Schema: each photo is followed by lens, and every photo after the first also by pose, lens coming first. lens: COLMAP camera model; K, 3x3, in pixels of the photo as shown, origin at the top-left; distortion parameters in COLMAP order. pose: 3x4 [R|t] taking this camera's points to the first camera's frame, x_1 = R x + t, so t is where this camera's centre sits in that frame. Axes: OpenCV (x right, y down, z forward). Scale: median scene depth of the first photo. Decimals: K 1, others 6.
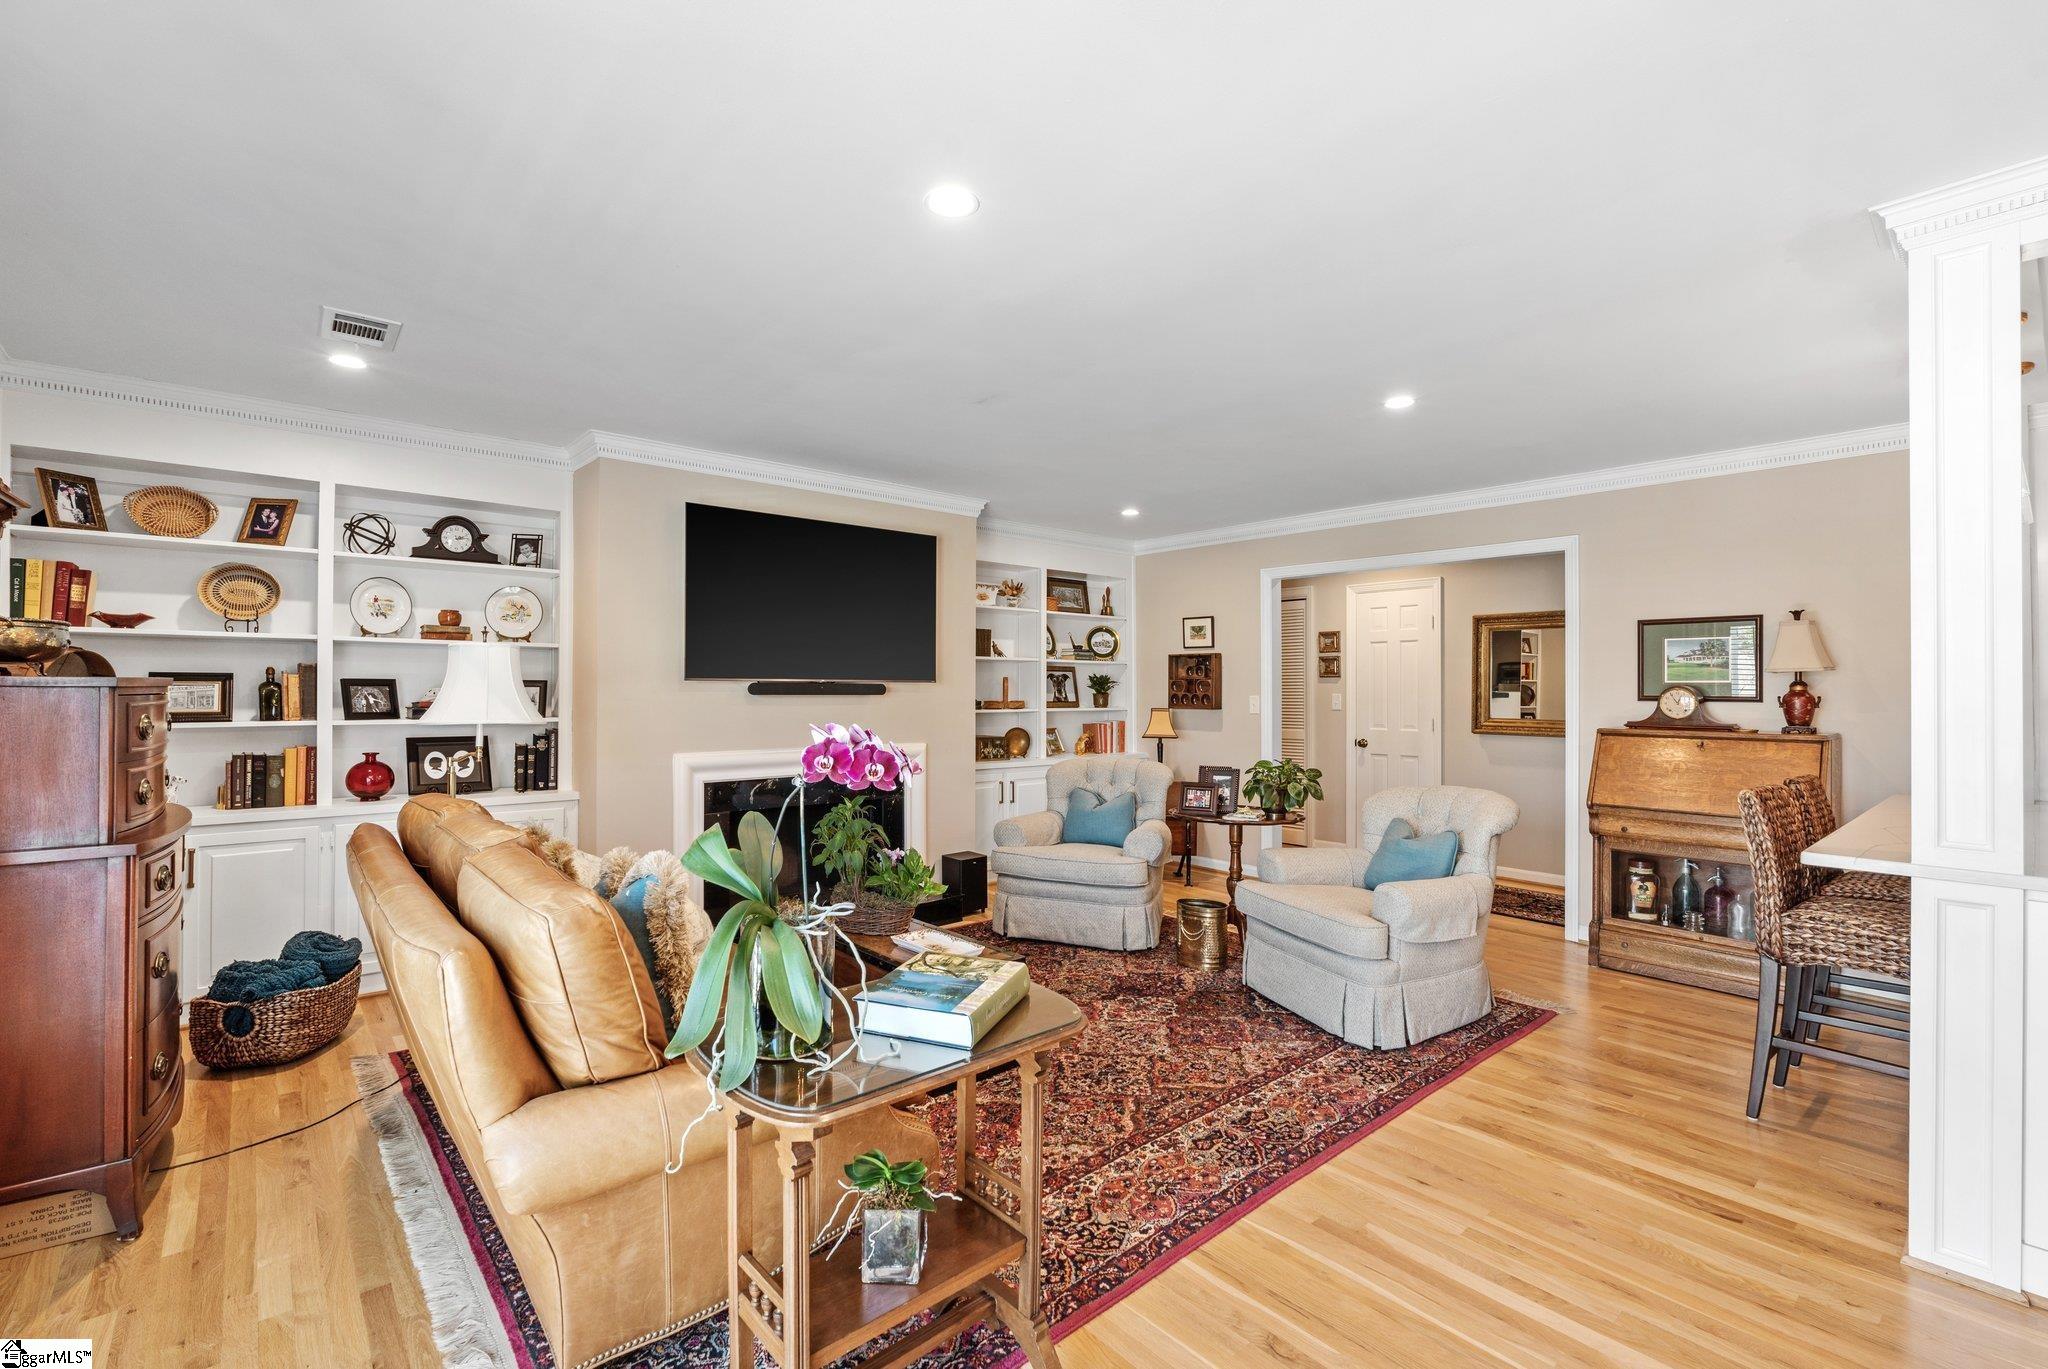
lens RADIAL K [[893.9, 0, 1027.2], [0, 893.9, 696.9], [0, 0, 1]] dist [-0.003845, -0.000530]
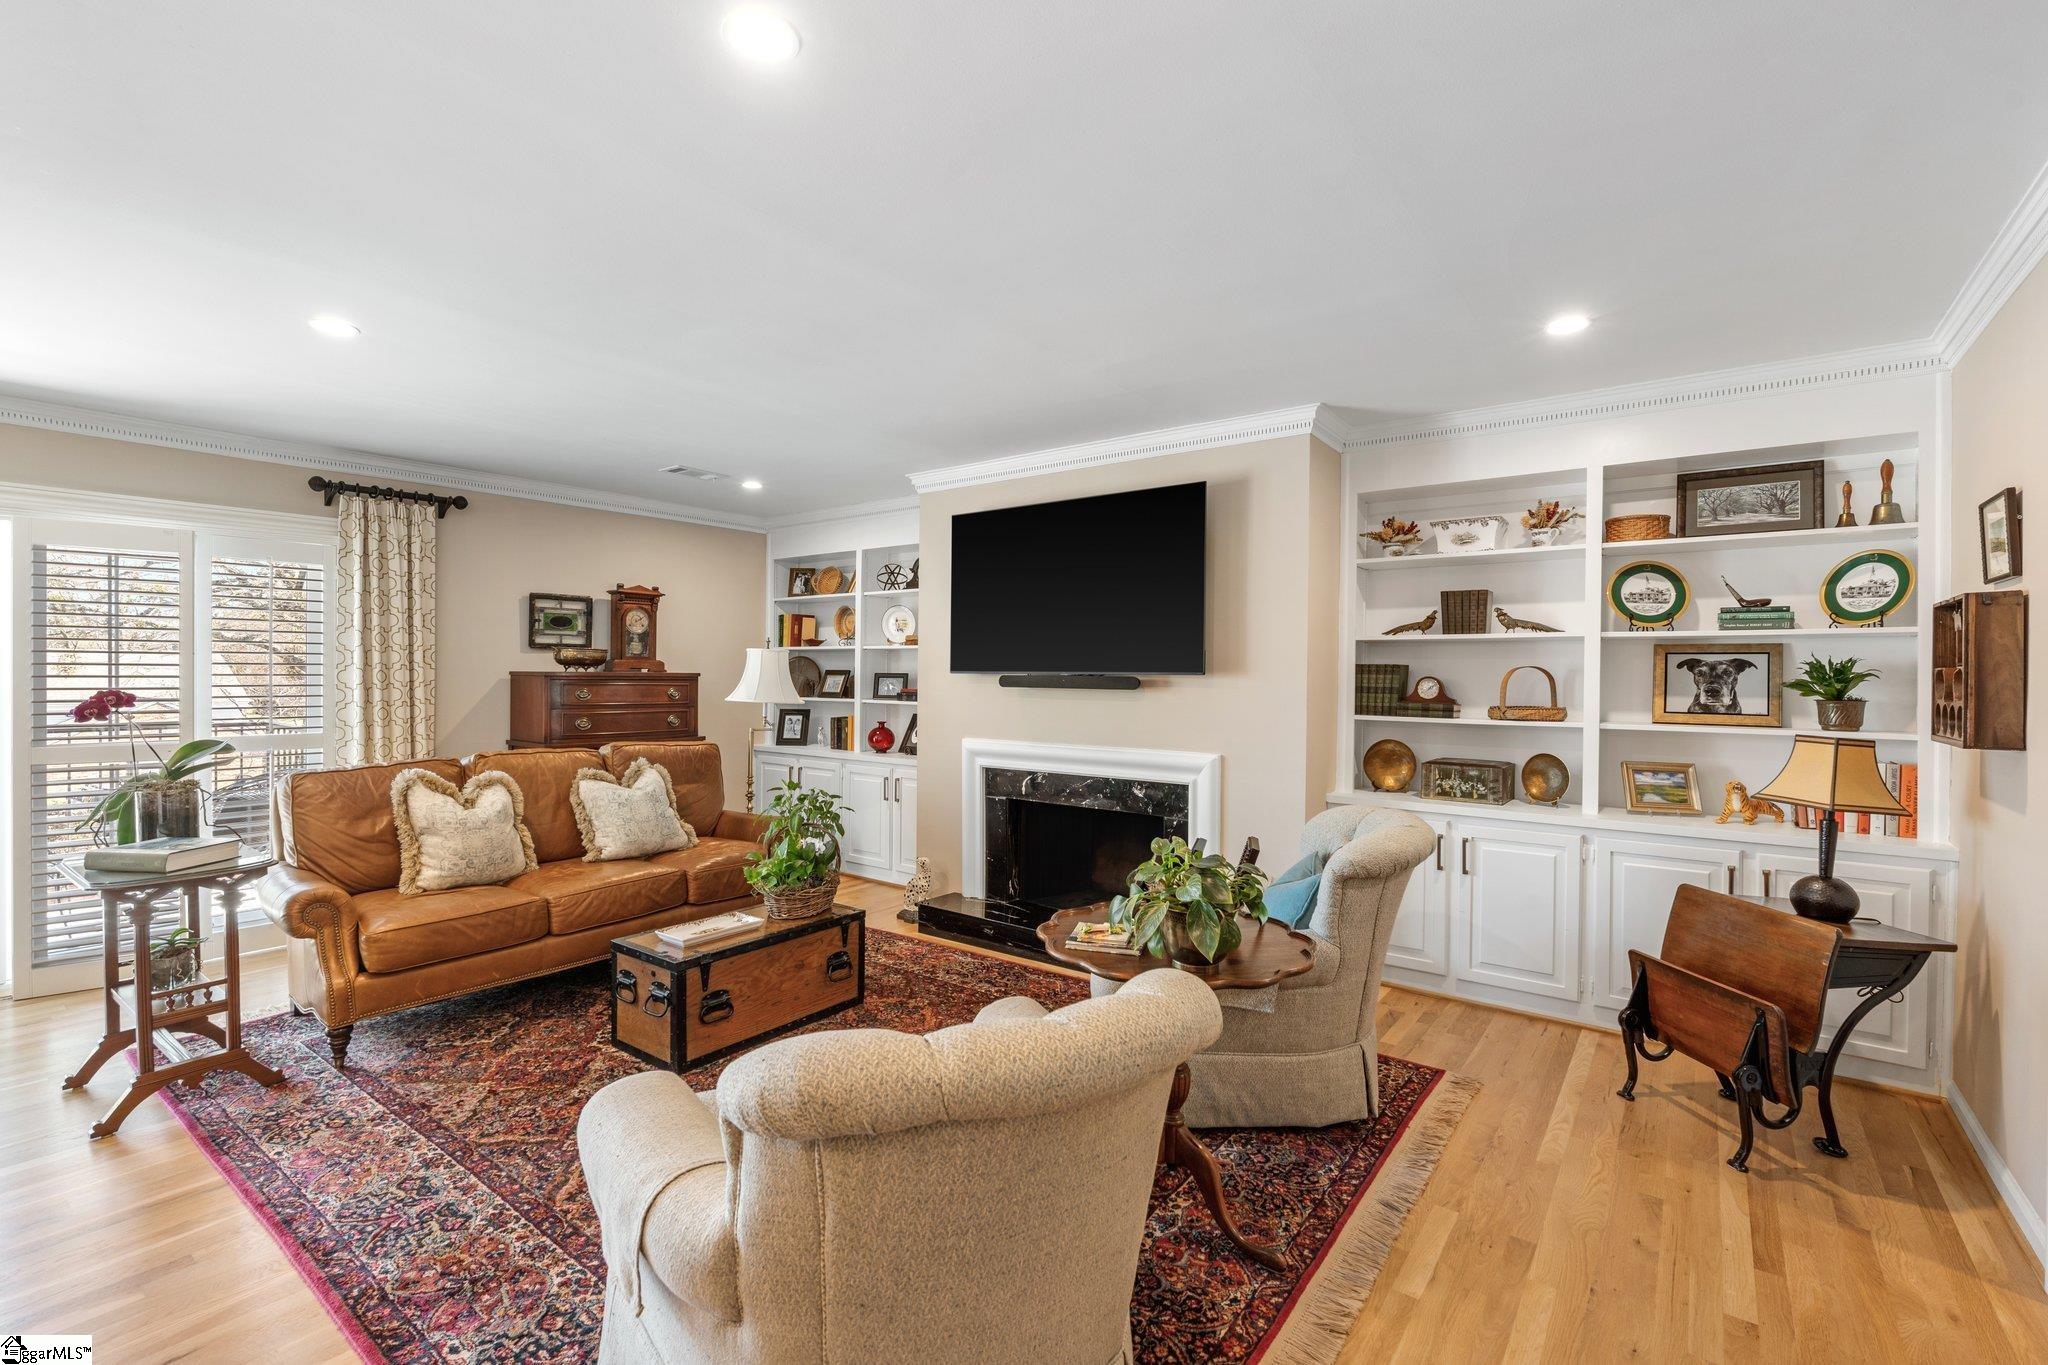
lens RADIAL K [[893.9, 0, 1031.5], [0, 893.9, 674.1], [0, 0, 1]] dist [-0.003845, -0.000530]
pose [[0.219951, -0.004625, -0.975500, 0.795775], [-0.018048, 0.999798, -0.008809, -0.009989], [0.975344, 0.019543, 0.219823, 0.919271]]
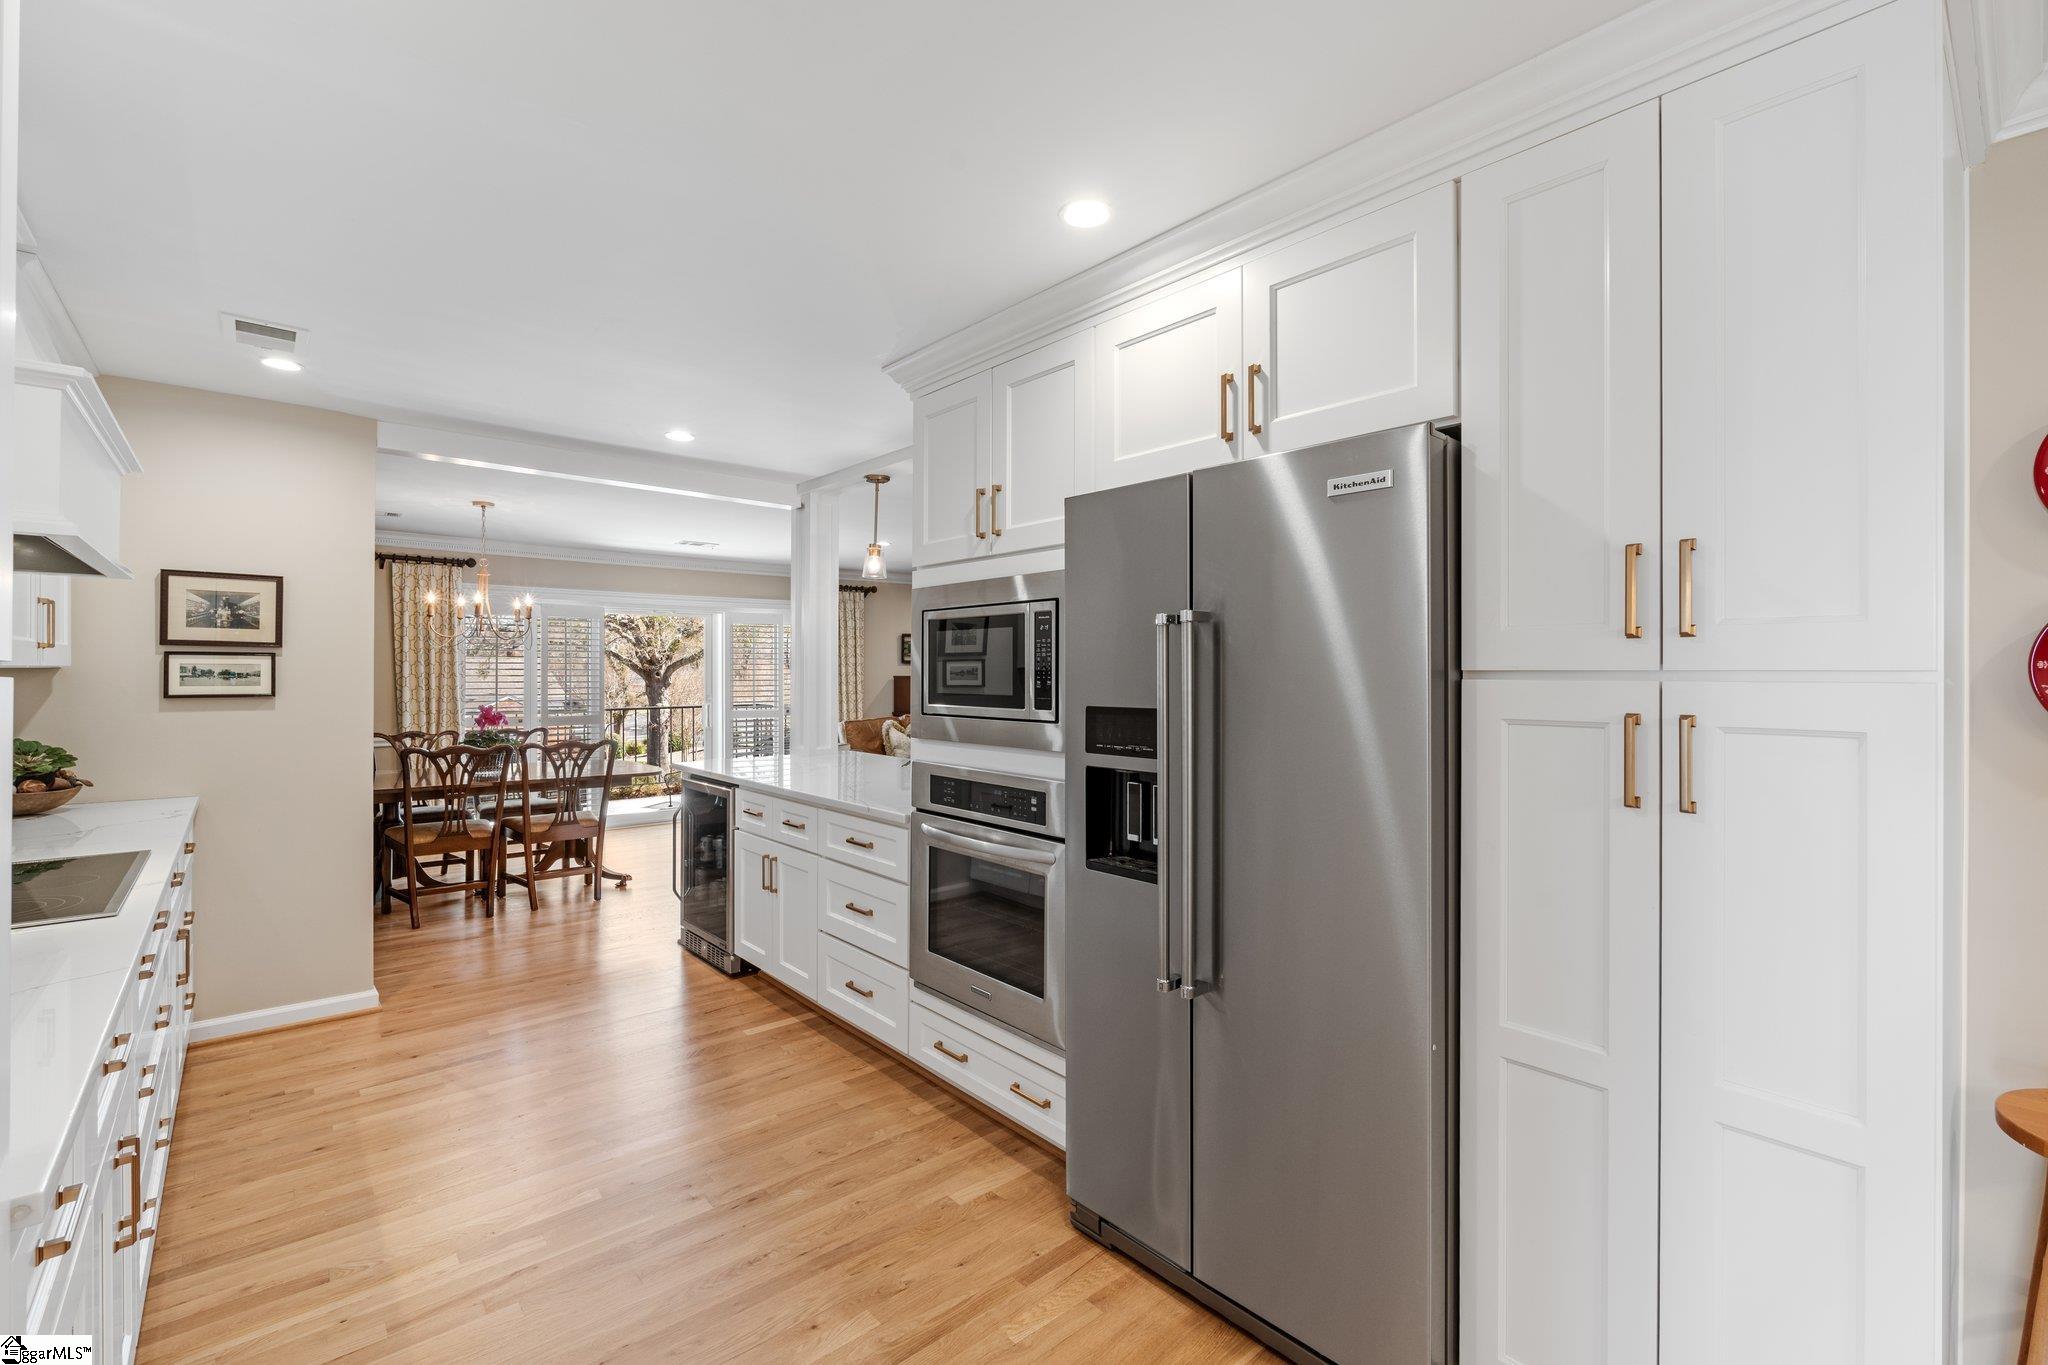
lens RADIAL K [[893.9, 0, 1029.3], [0, 893.9, 661.5], [0, 0, 1]] dist [-0.003845, -0.000530]
pose [[0.027545, -0.014300, -0.999518, 1.855632], [-0.011498, 0.999827, -0.014622, -0.019286], [0.999554, 0.011895, 0.027376, 0.768277]]
